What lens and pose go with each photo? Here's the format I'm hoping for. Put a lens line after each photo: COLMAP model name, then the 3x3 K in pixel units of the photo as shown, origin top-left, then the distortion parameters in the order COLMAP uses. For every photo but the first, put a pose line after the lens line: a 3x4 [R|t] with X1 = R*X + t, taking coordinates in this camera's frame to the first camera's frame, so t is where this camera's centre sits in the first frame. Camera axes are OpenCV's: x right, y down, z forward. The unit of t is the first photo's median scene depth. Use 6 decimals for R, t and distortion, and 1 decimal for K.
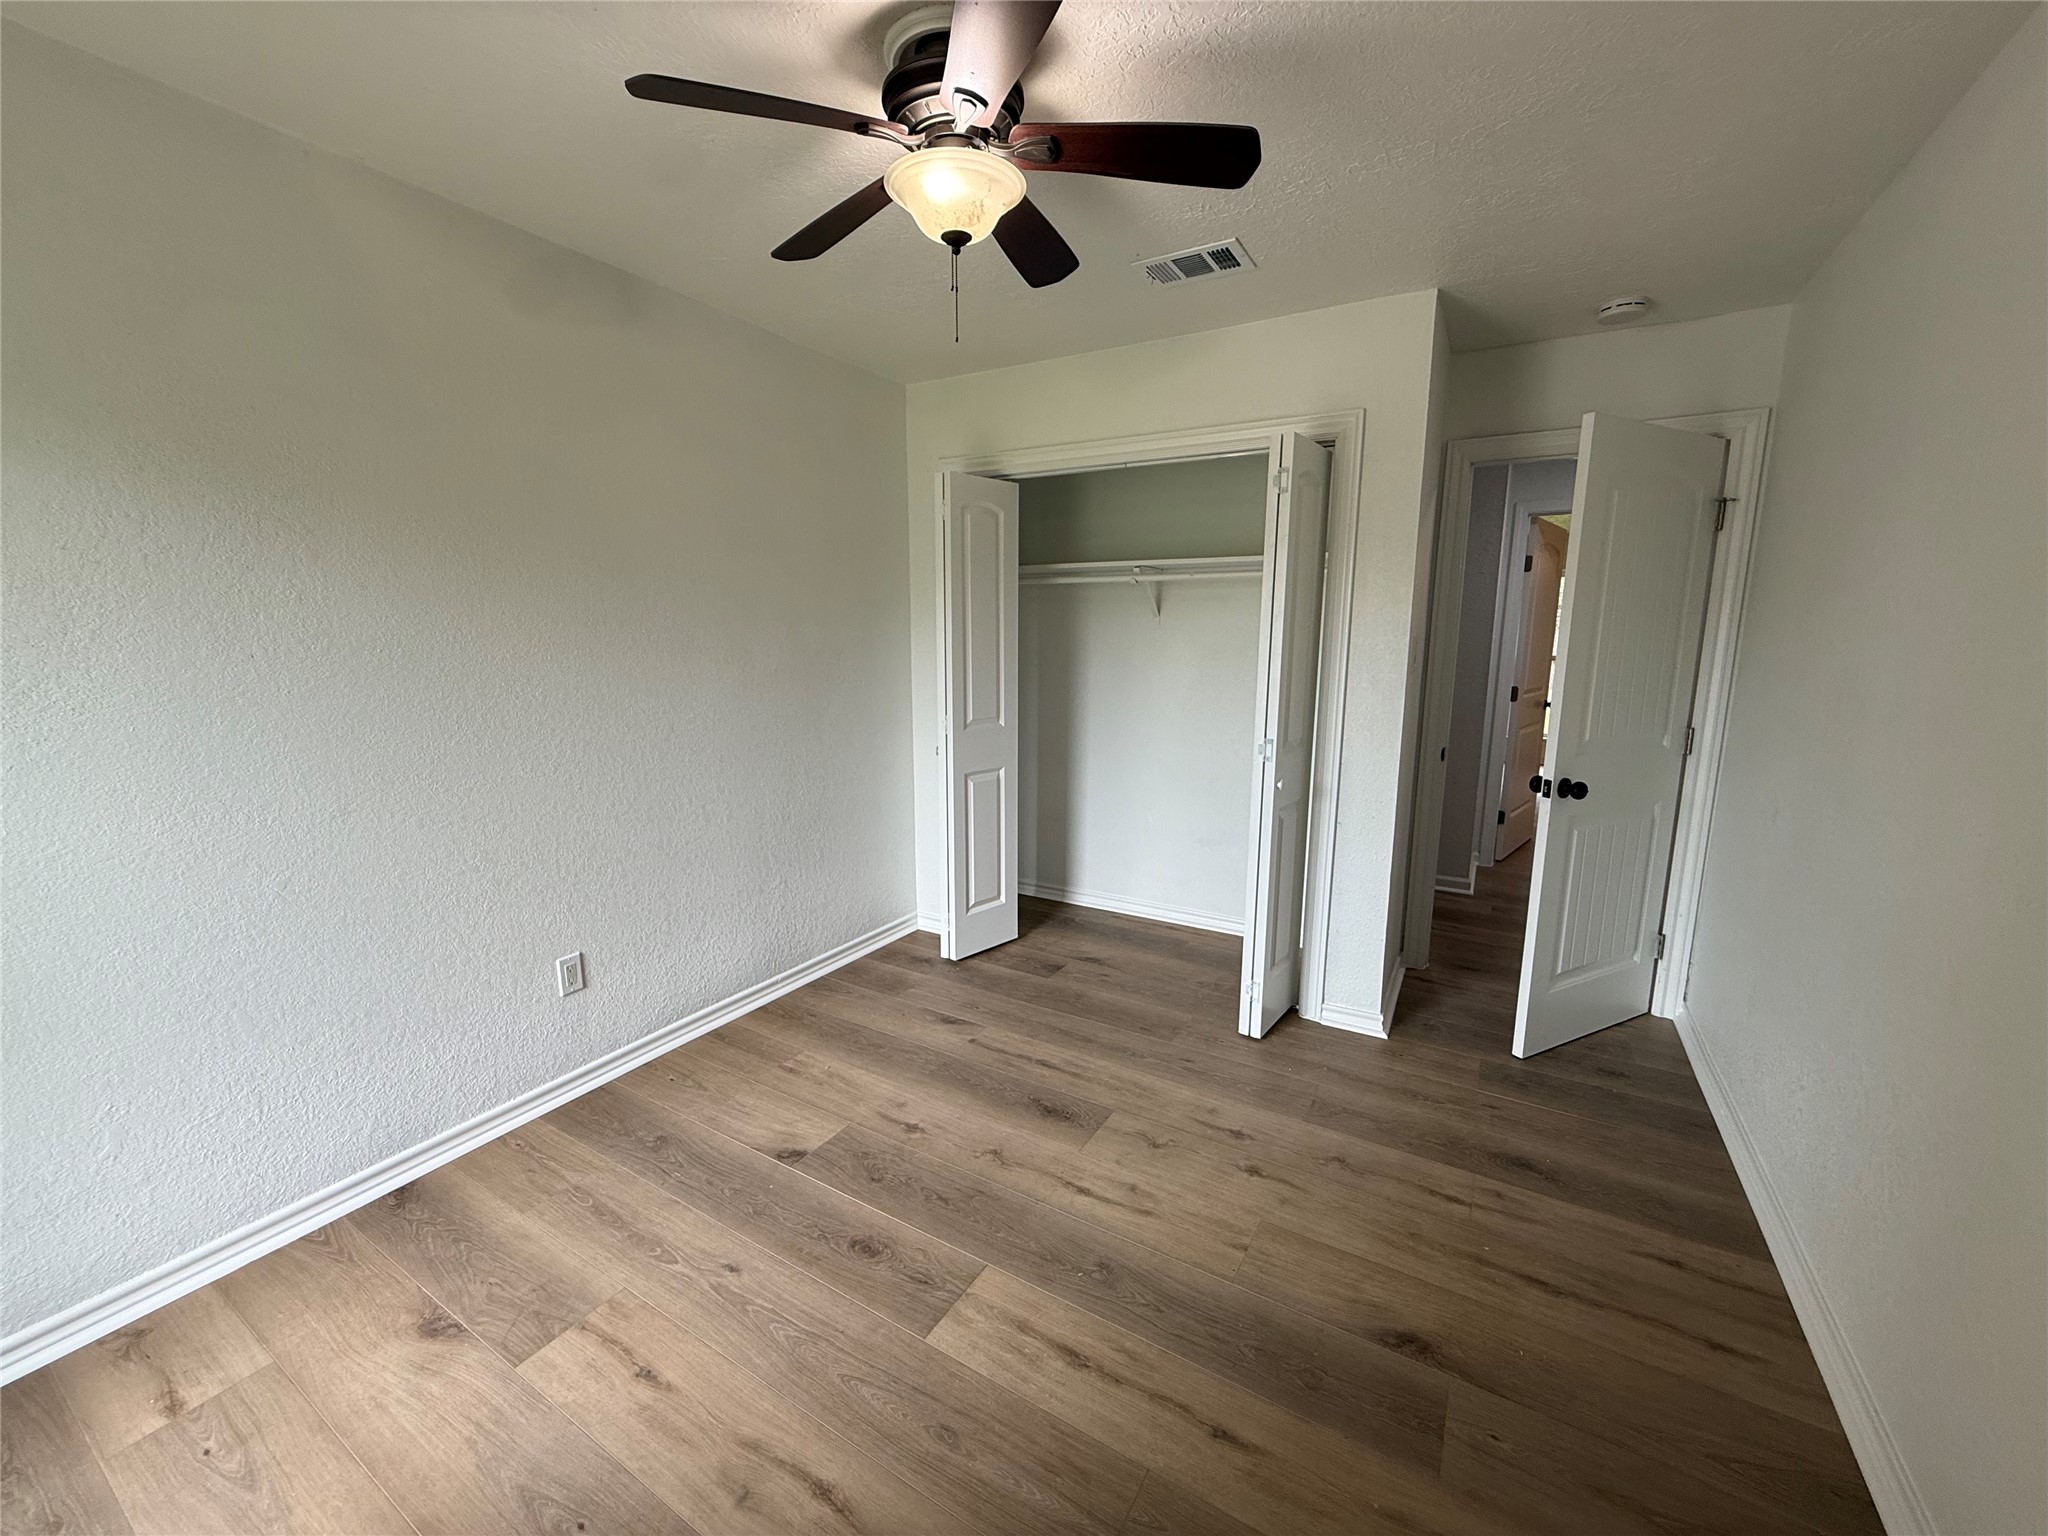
lens RADIAL K [[816.9, 0, 1018.7], [0, 816.9, 766.3], [0, 0, 1]] dist [-0.002282, 0.000207]
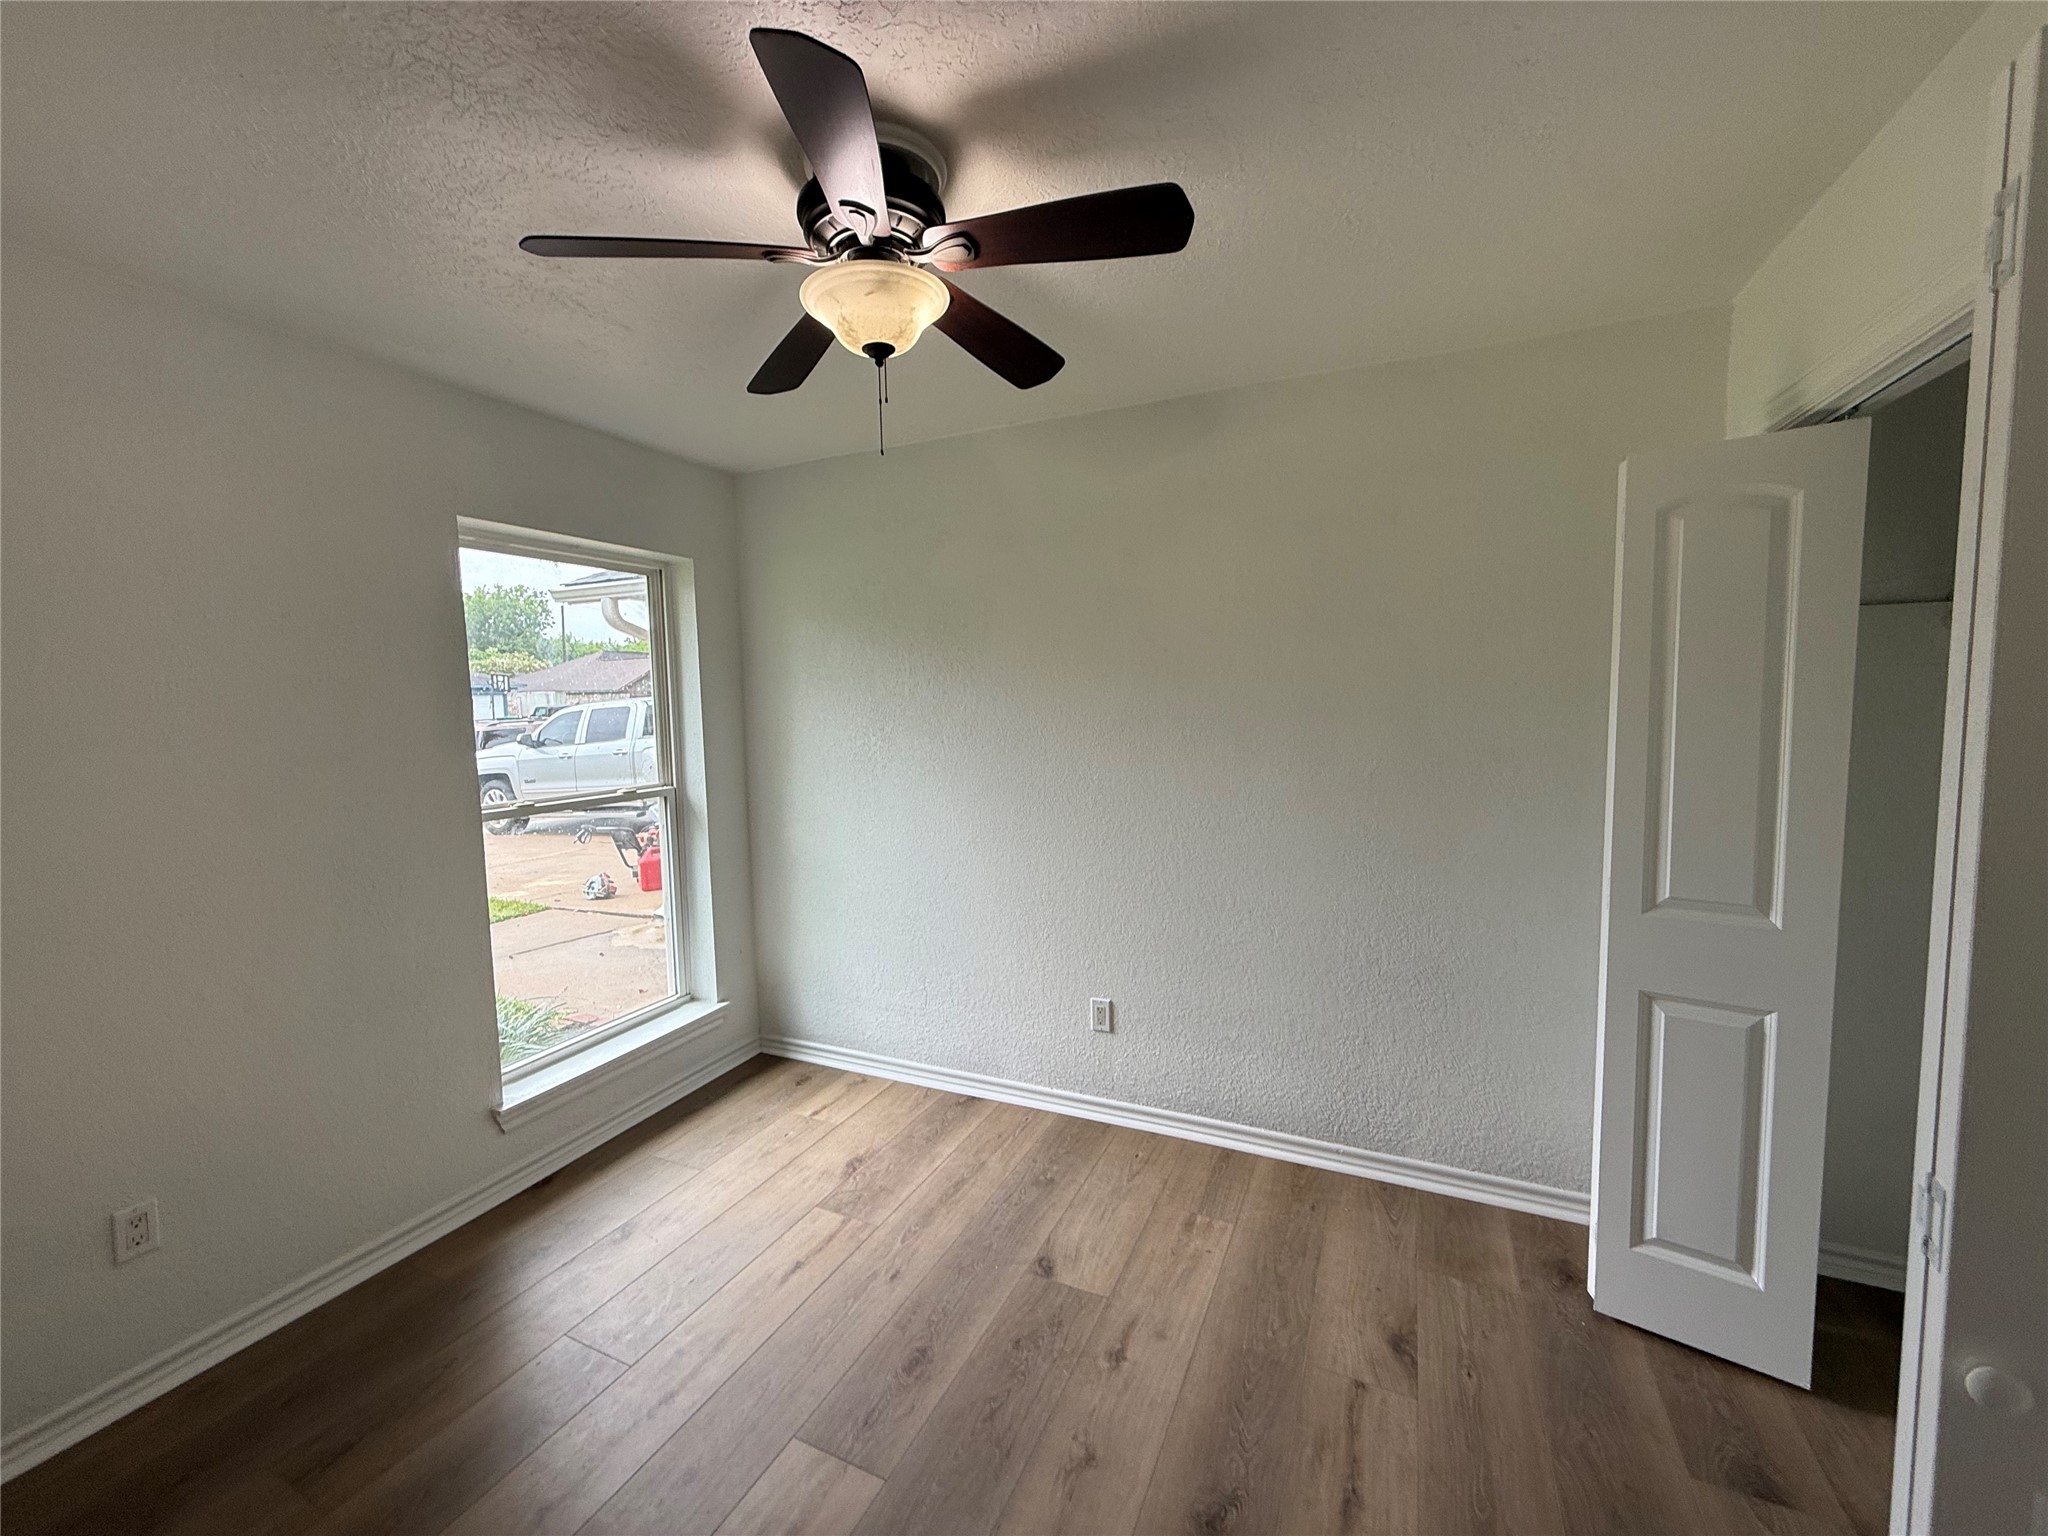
lens RADIAL K [[816.9, 0, 1021.8], [0, 816.9, 764.6], [0, 0, 1]] dist [-0.002282, 0.000207]
pose [[0.106761, 0.077021, -0.991297, 0.543528], [-0.144311, 0.987638, 0.061194, -0.147741], [0.983756, 0.136522, 0.116556, 0.657745]]
